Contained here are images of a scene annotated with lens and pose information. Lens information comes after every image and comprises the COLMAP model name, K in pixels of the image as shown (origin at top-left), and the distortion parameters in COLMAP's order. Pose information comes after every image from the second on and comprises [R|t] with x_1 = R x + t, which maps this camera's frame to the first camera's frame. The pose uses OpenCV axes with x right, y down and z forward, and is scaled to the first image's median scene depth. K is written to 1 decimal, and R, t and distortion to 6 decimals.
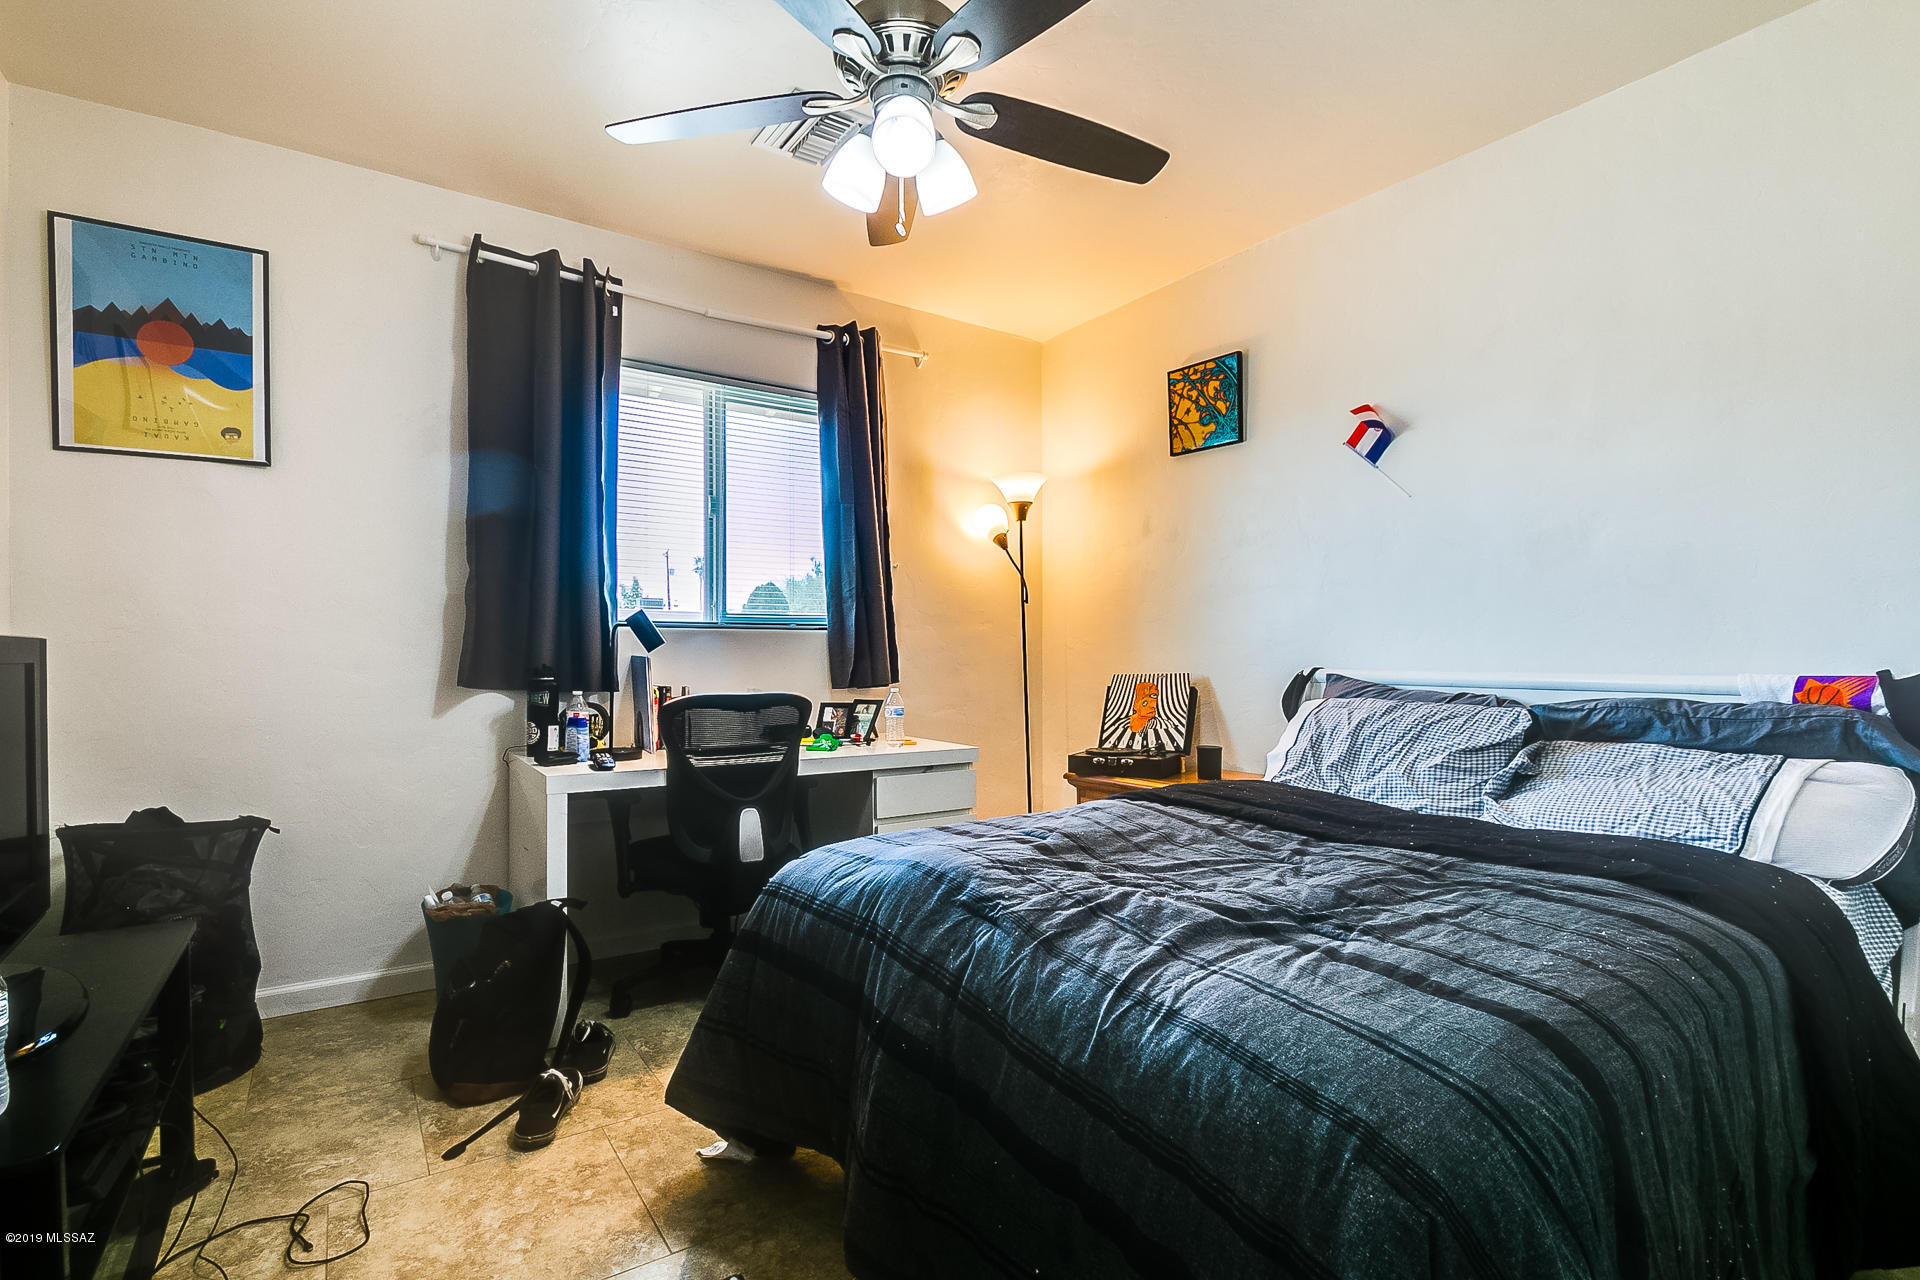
lens RADIAL K [[902.8, 0, 962.1], [0, 902.8, 661.1], [0, 0, 1]] dist [-0.031822, 0.010124]
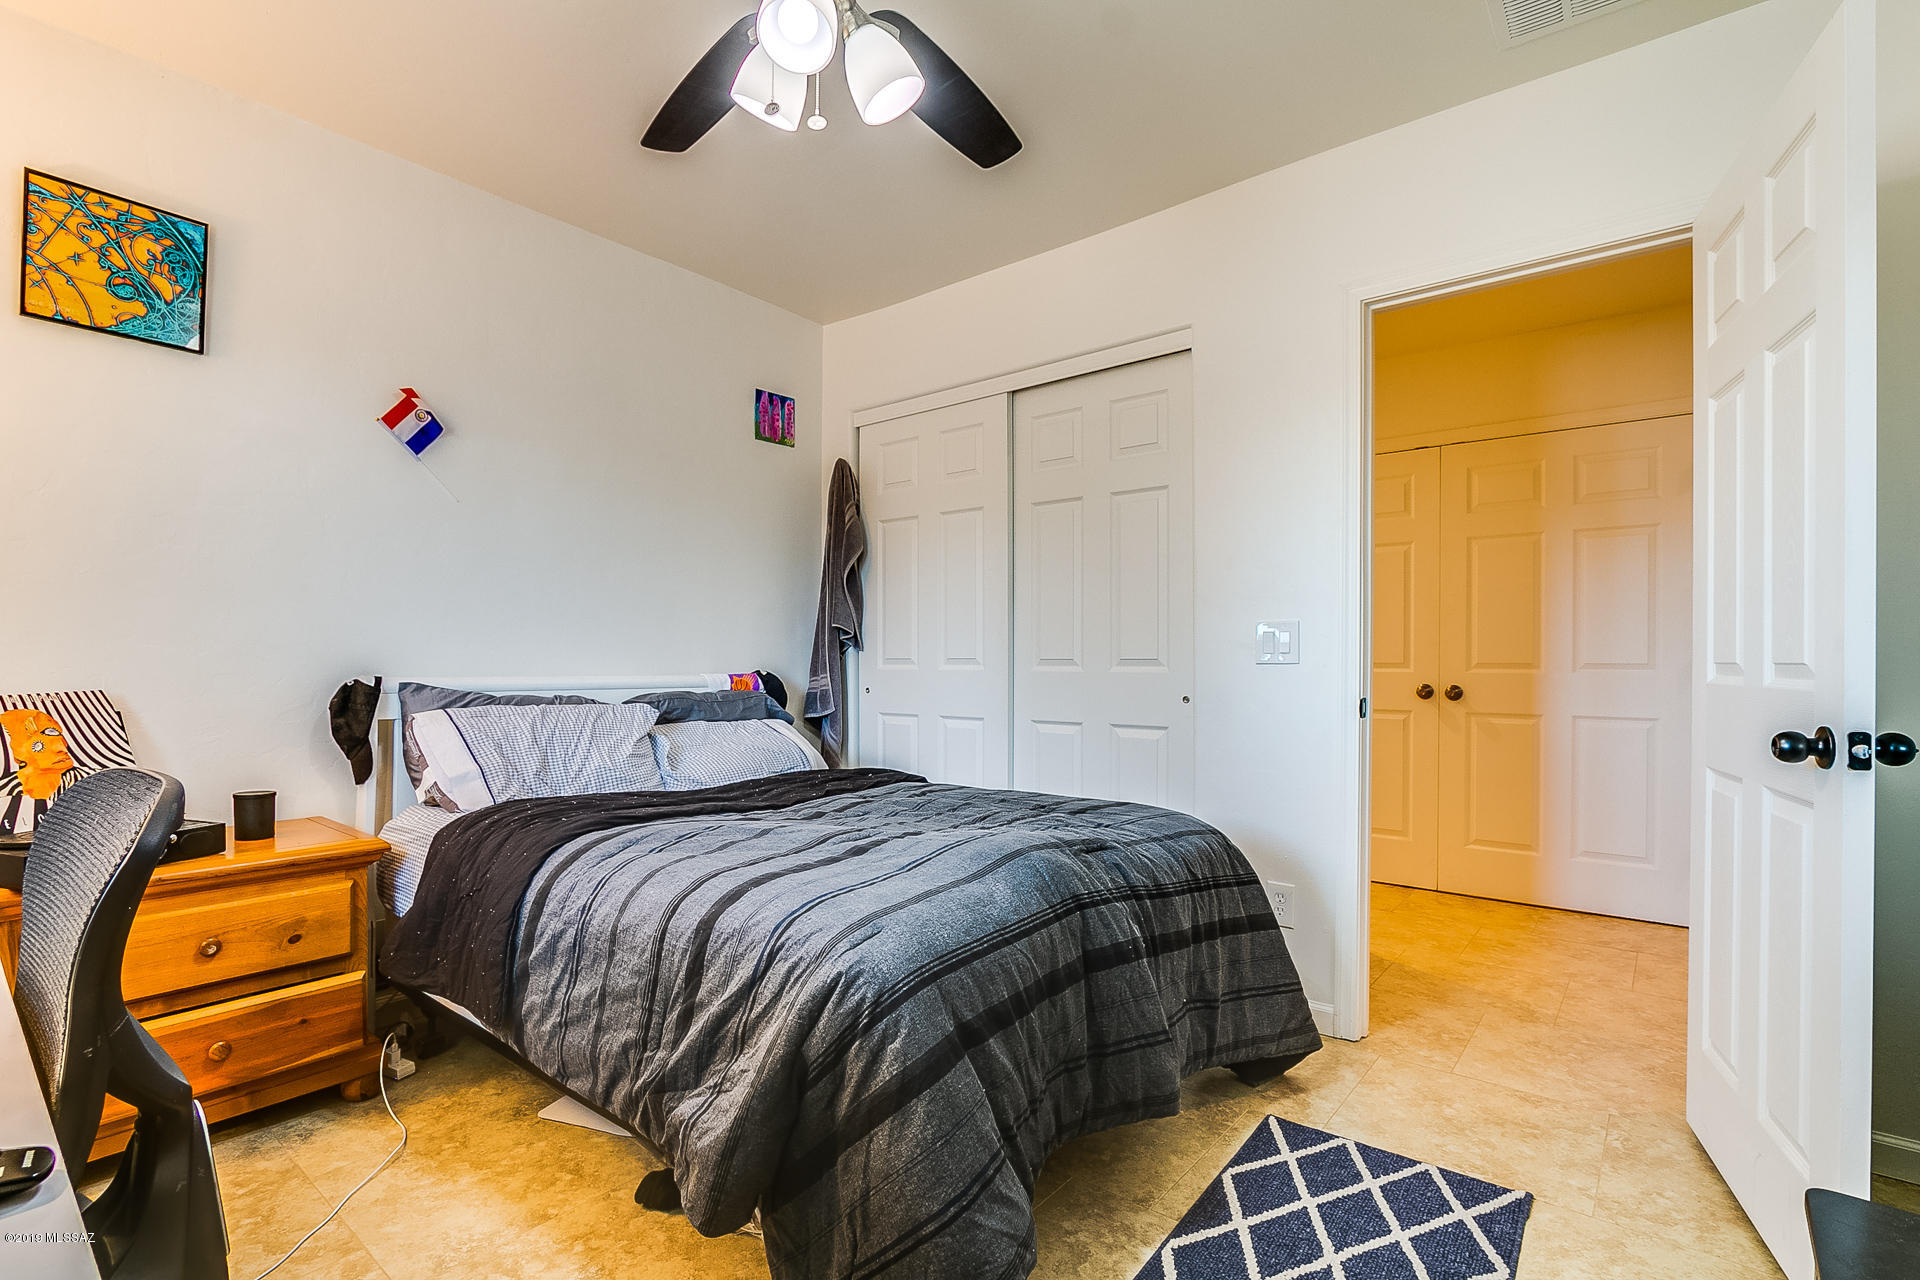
lens RADIAL K [[902.8, 0, 962.1], [0, 902.8, 661.1], [0, 0, 1]] dist [-0.031822, 0.010124]
pose [[-0.263611, 0.001155, 0.964628, -0.493177], [0.007965, 0.999968, 0.000979, -0.003105], [-0.964596, 0.007941, -0.263612, 0.605714]]
